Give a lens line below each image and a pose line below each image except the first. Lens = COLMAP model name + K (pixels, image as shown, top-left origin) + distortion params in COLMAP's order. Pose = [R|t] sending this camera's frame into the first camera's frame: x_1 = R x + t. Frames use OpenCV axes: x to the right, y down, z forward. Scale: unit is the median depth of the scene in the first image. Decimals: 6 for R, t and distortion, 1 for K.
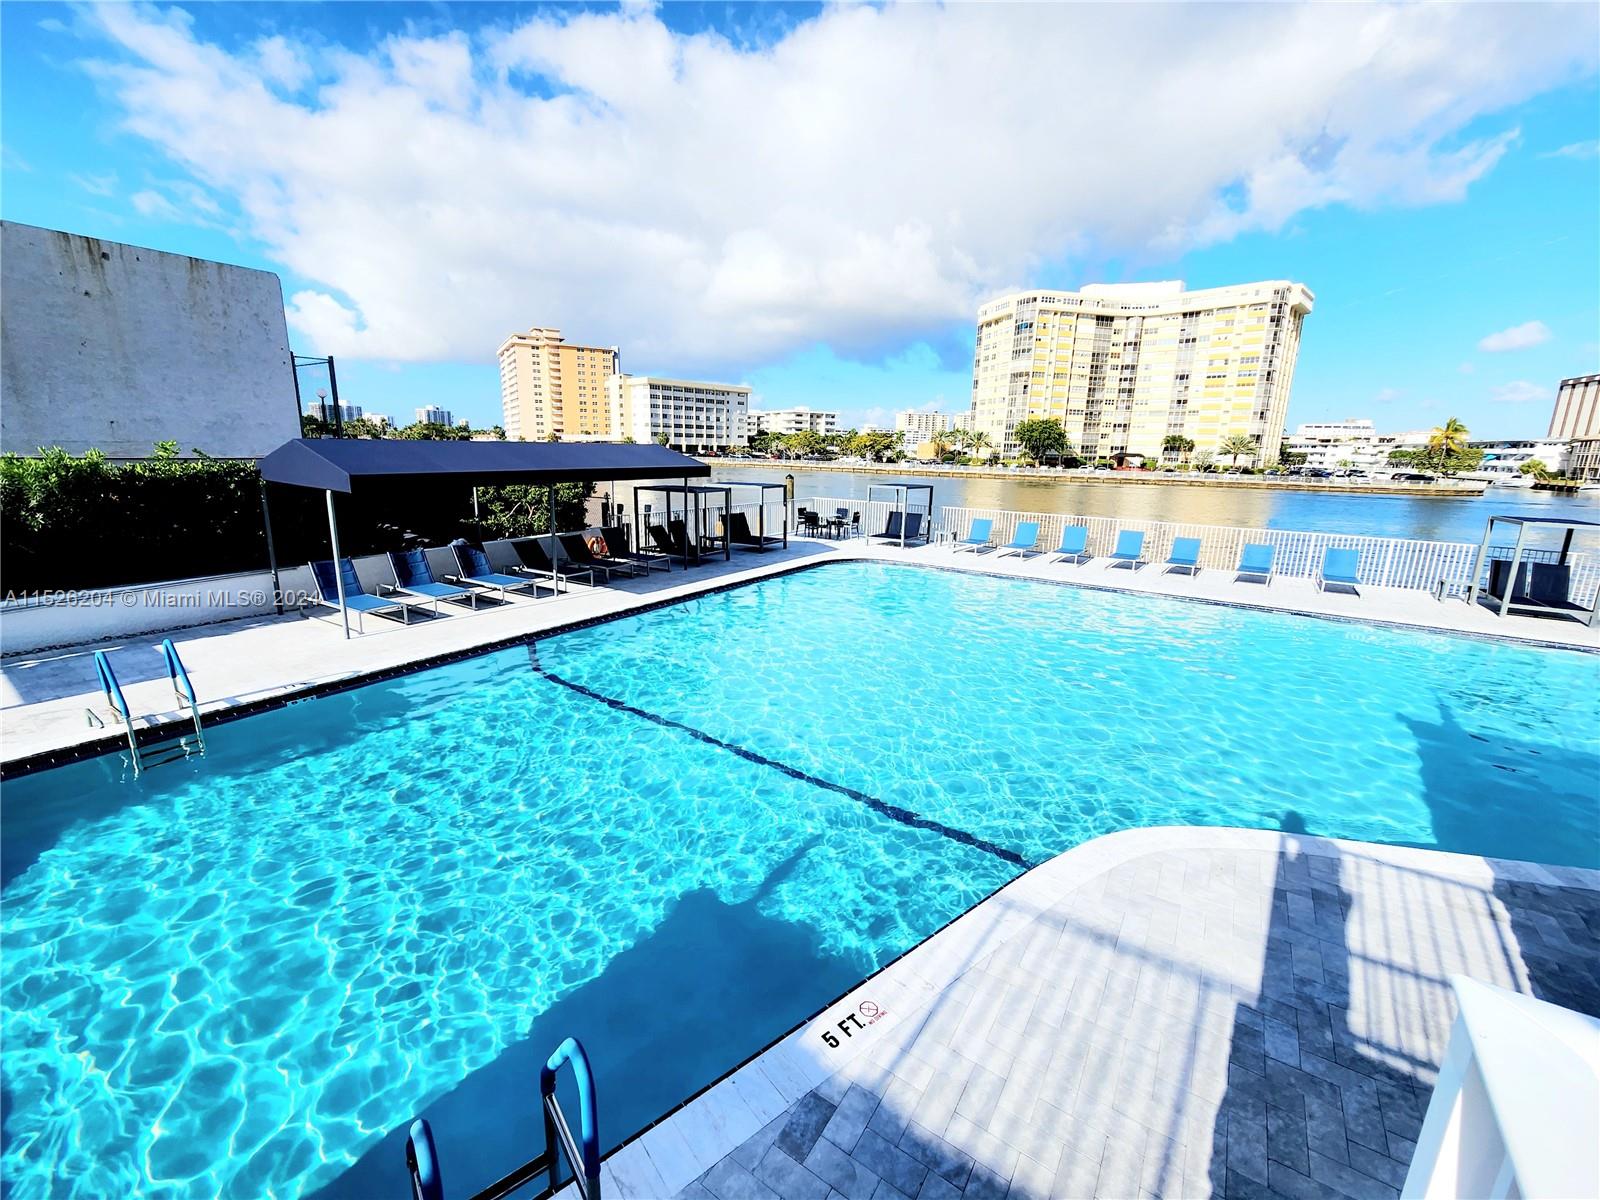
lens RADIAL K [[653.5, 0, 789.8], [0, 653.5, 594.6], [0, 0, 1]] dist [0.002171, -0.002845]
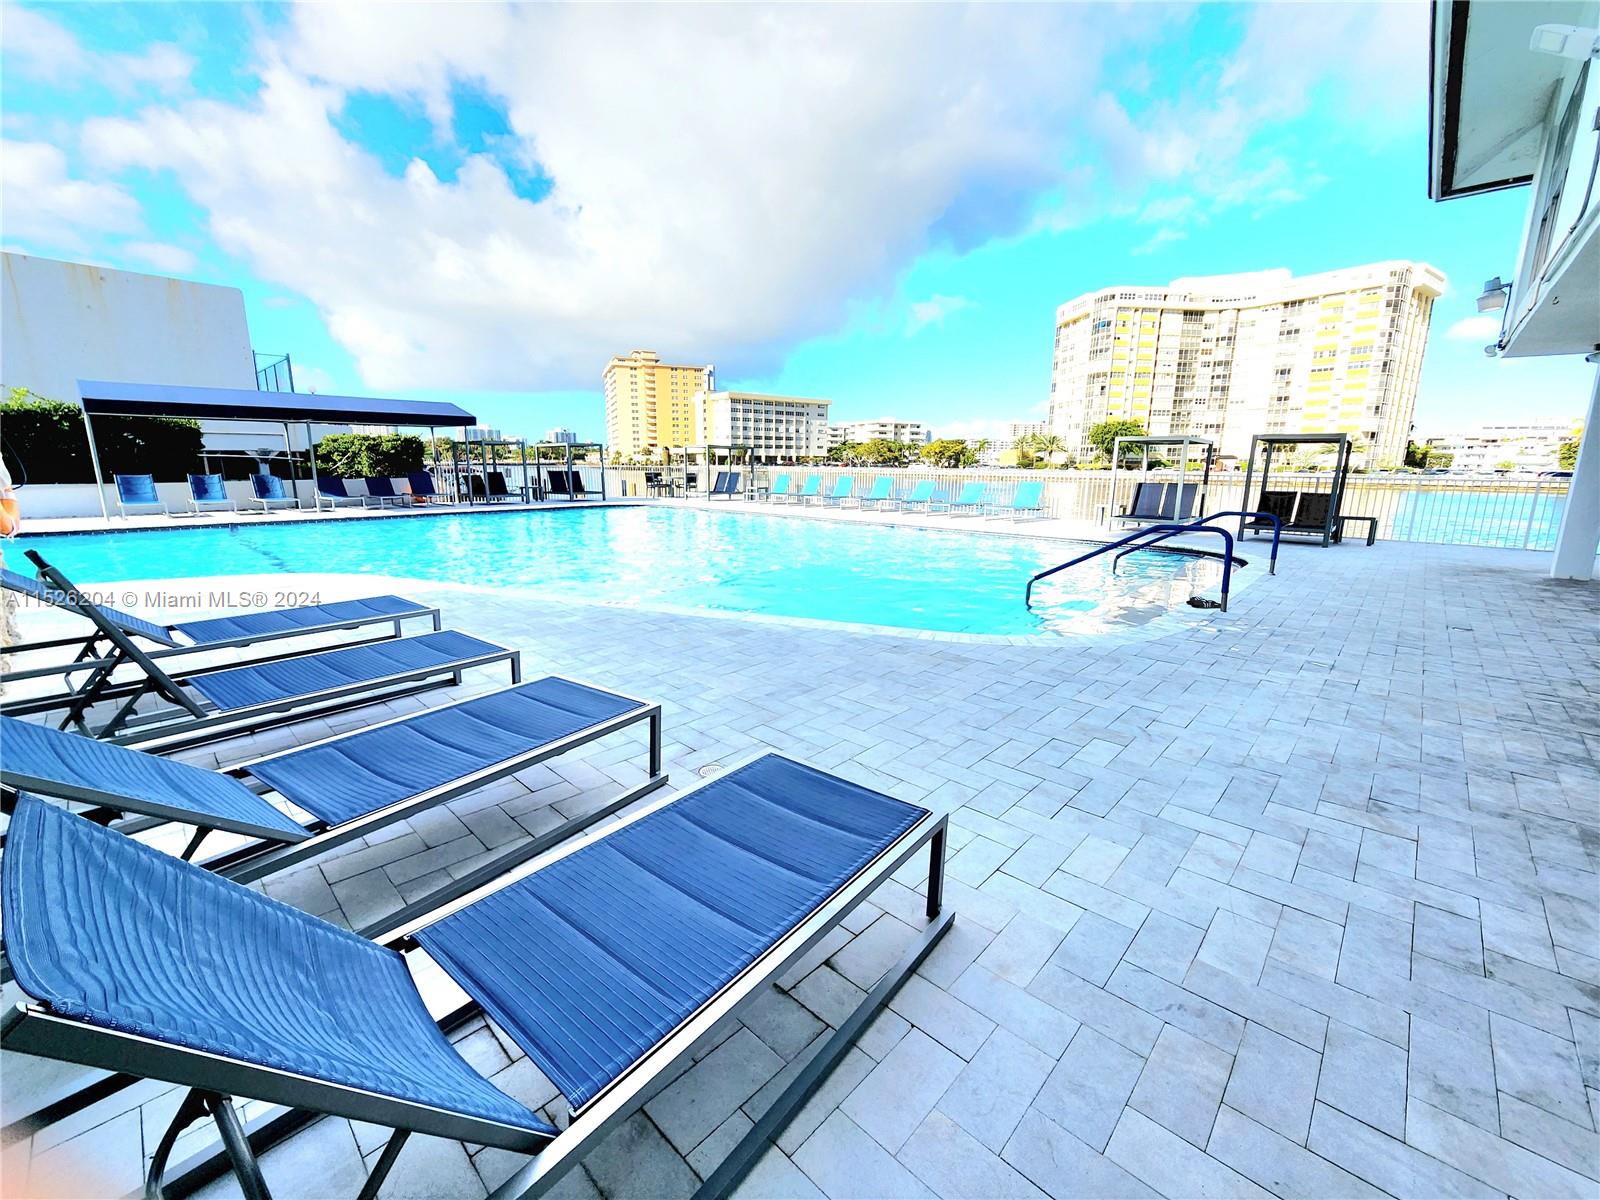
lens RADIAL K [[652.0, 0, 789.0], [0, 652.0, 595.9], [0, 0, 1]] dist [-0.000324, -0.000849]
pose [[0.986857, 0.018434, -0.160541, 0.061072], [-0.021678, 0.999594, -0.018480, 0.013594], [0.160135, 0.021718, 0.986856, -0.008912]]
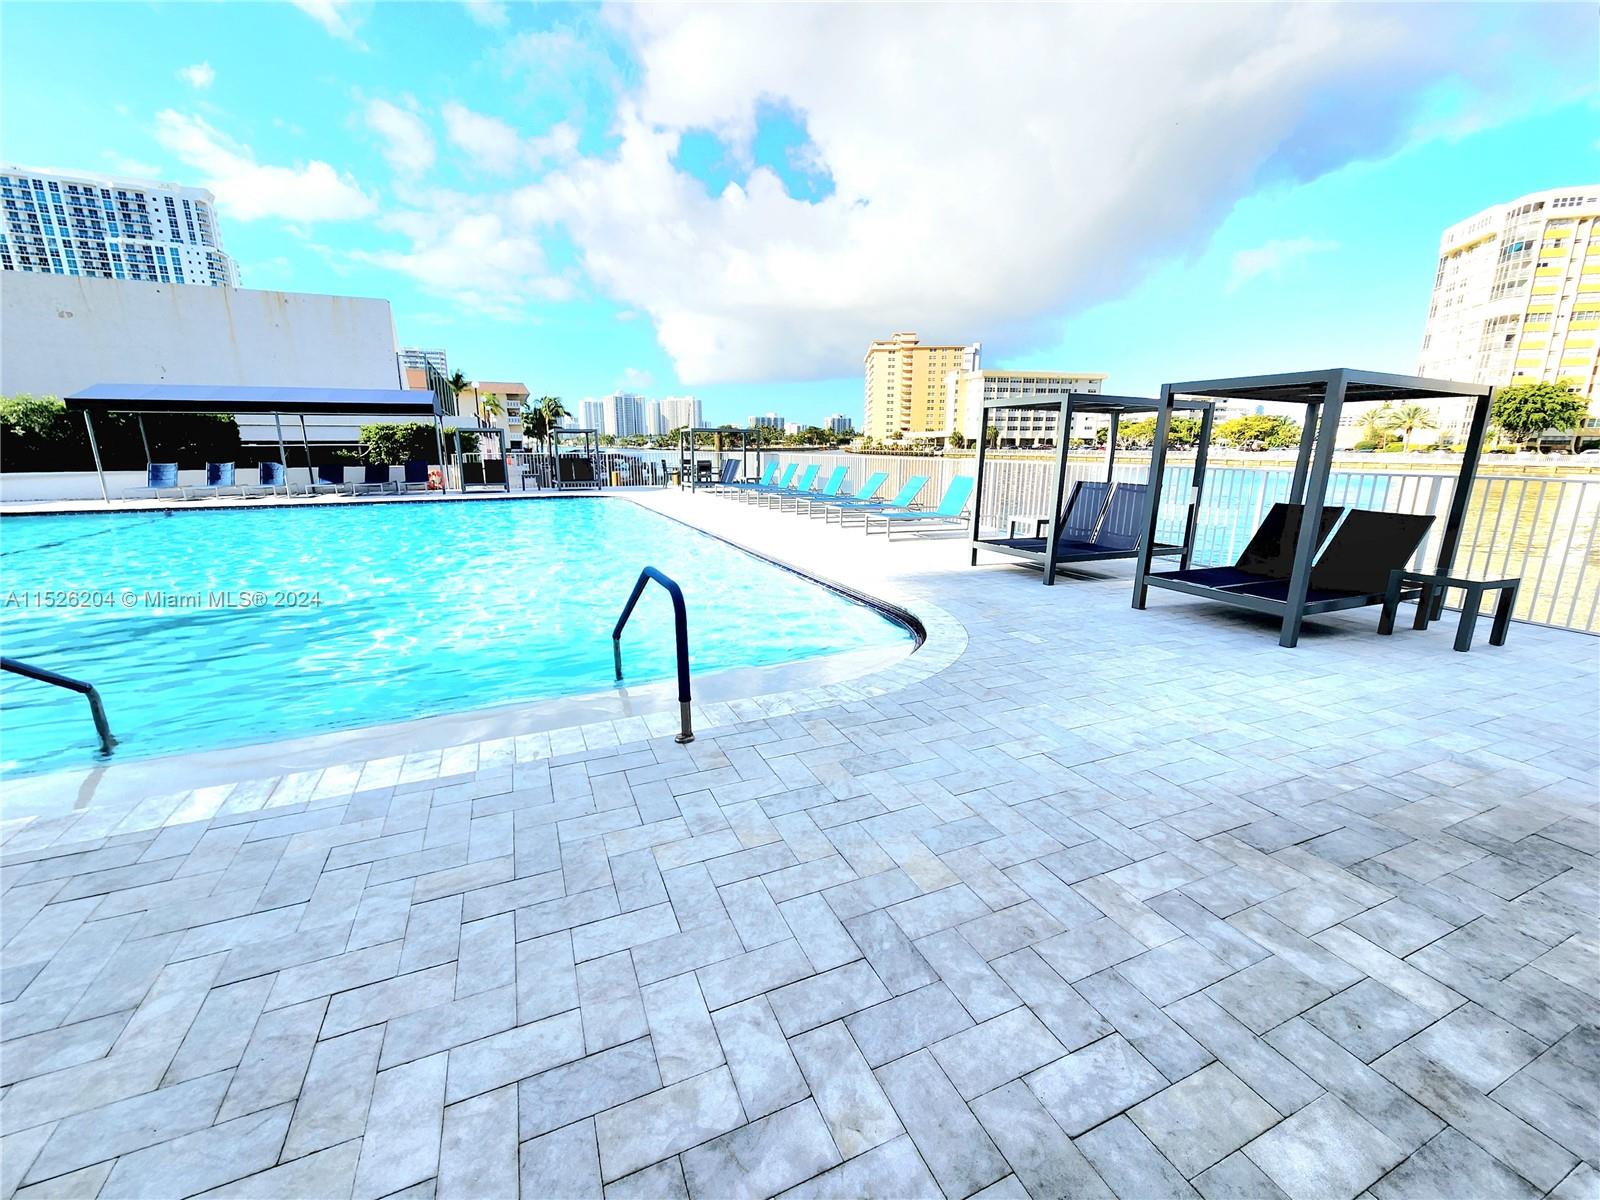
lens RADIAL K [[649.8, 0, 788.2], [0, 649.8, 598.9], [0, 0, 1]] dist [0.002266, -0.004101]
pose [[0.842765, 0.101555, -0.528615, 0.102540], [-0.098550, 0.994553, 0.033950, 0.005045], [0.529183, 0.023483, 0.848183, 0.031975]]
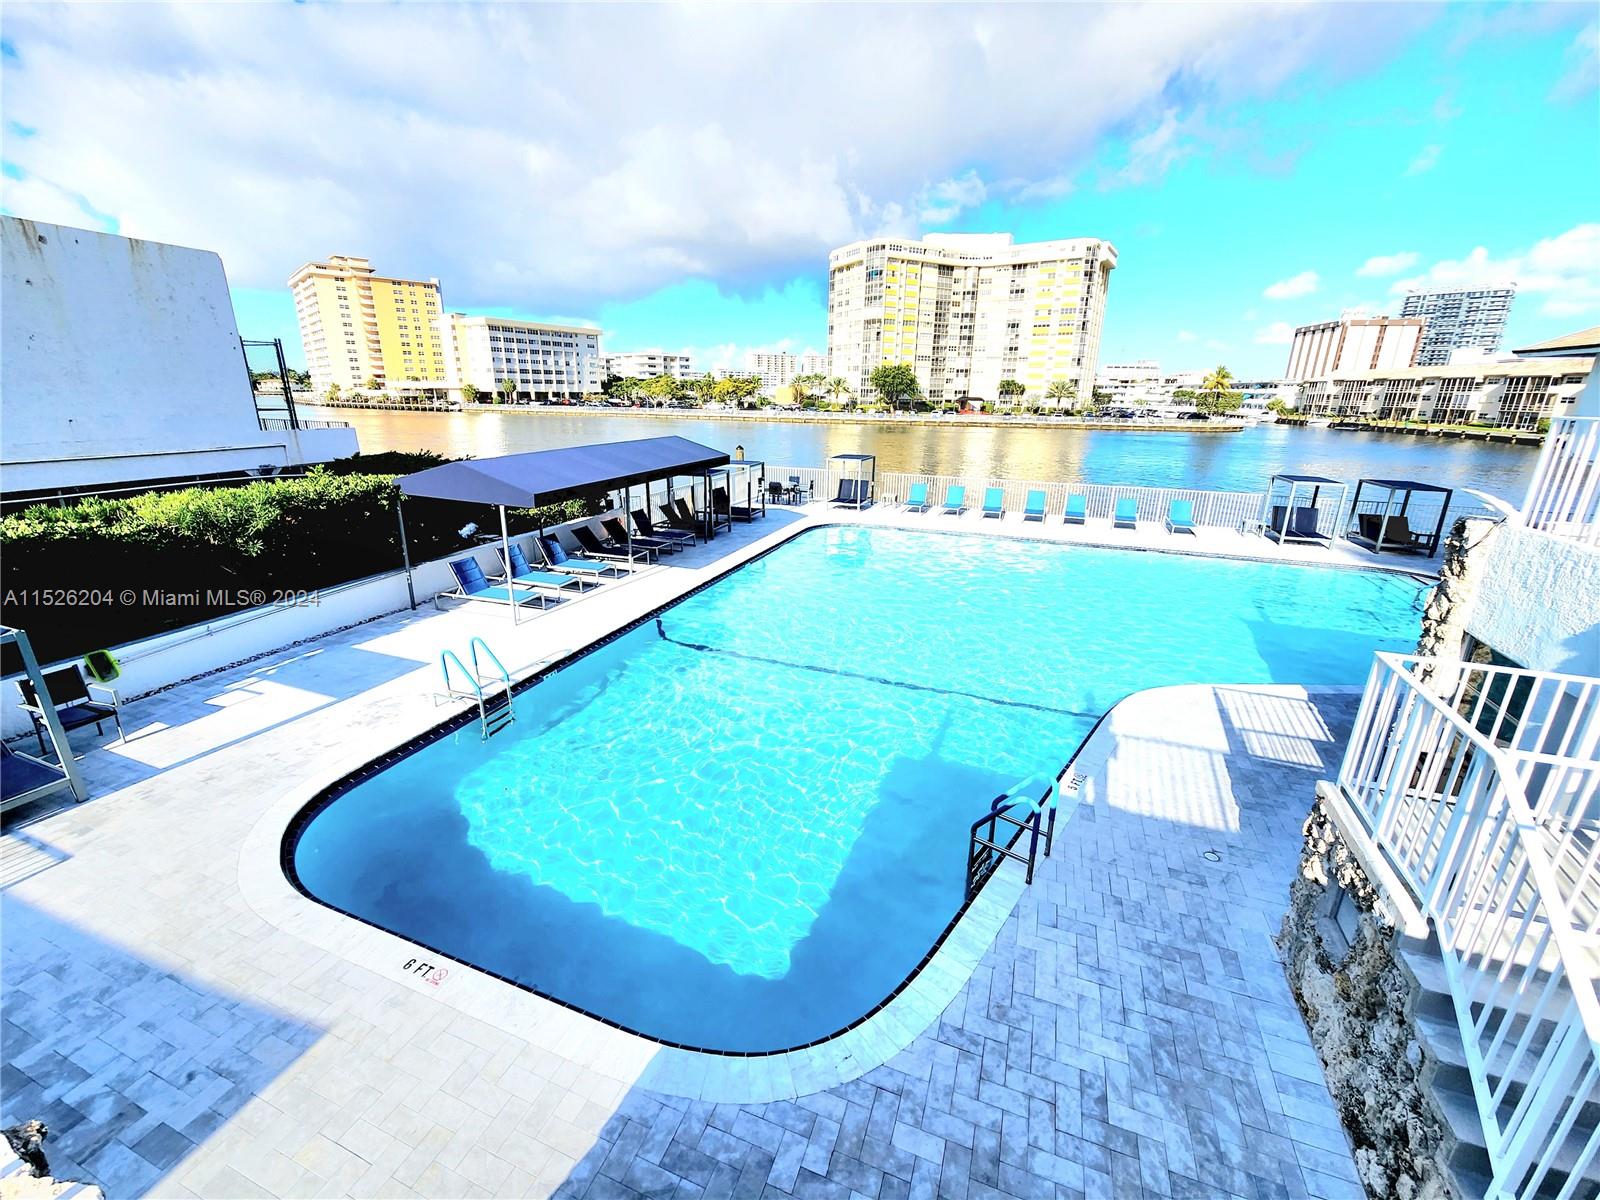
lens RADIAL K [[653.4, 0, 790.0], [0, 653.4, 595.1], [0, 0, 1]] dist [0.000316, -0.000116]
pose [[0.974765, -0.075464, 0.210089, -0.026399], [0.057366, 0.994202, 0.090952, -0.004344], [-0.215735, -0.076605, 0.973442, -0.018018]]
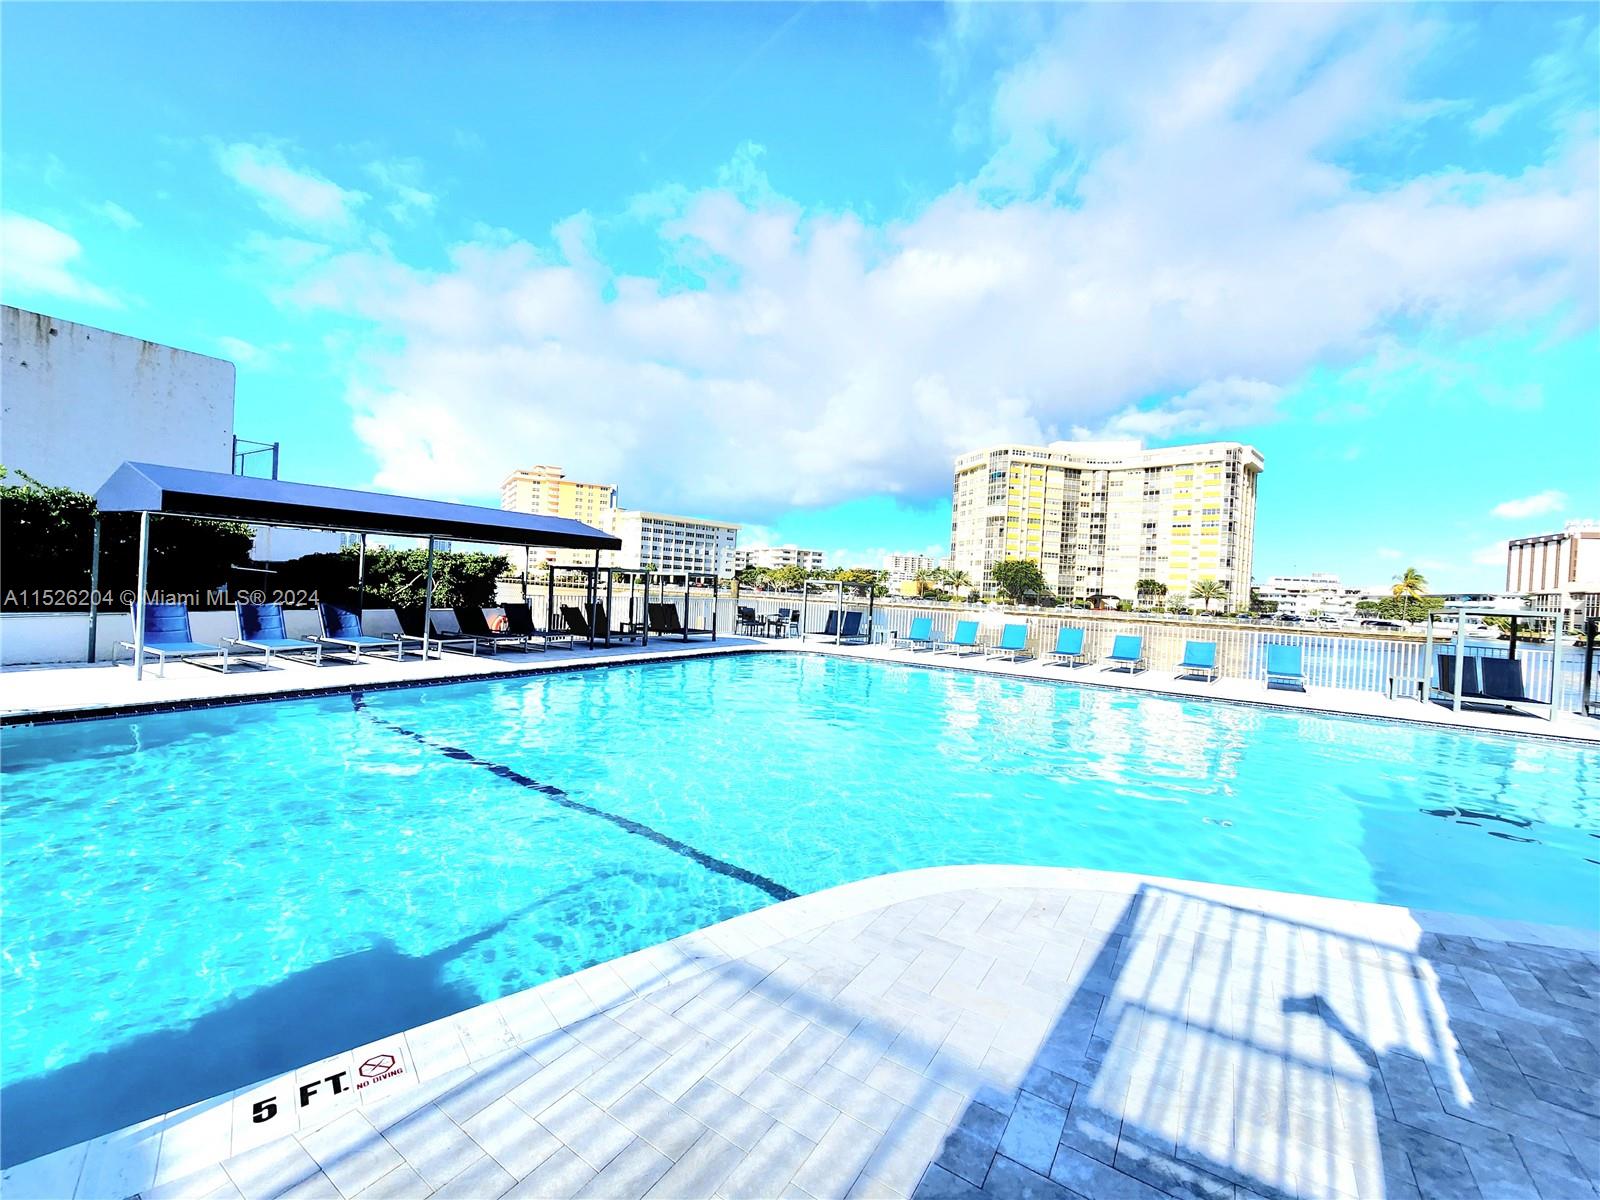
lens RADIAL K [[653.5, 0, 789.8], [0, 653.5, 594.6], [0, 0, 1]] dist [0.002171, -0.002845]
pose [[0.999485, 0.028865, 0.013985, 0.010635], [-0.025349, 0.978012, -0.207002, 0.006994], [-0.019653, 0.206541, 0.978241, 0.006656]]
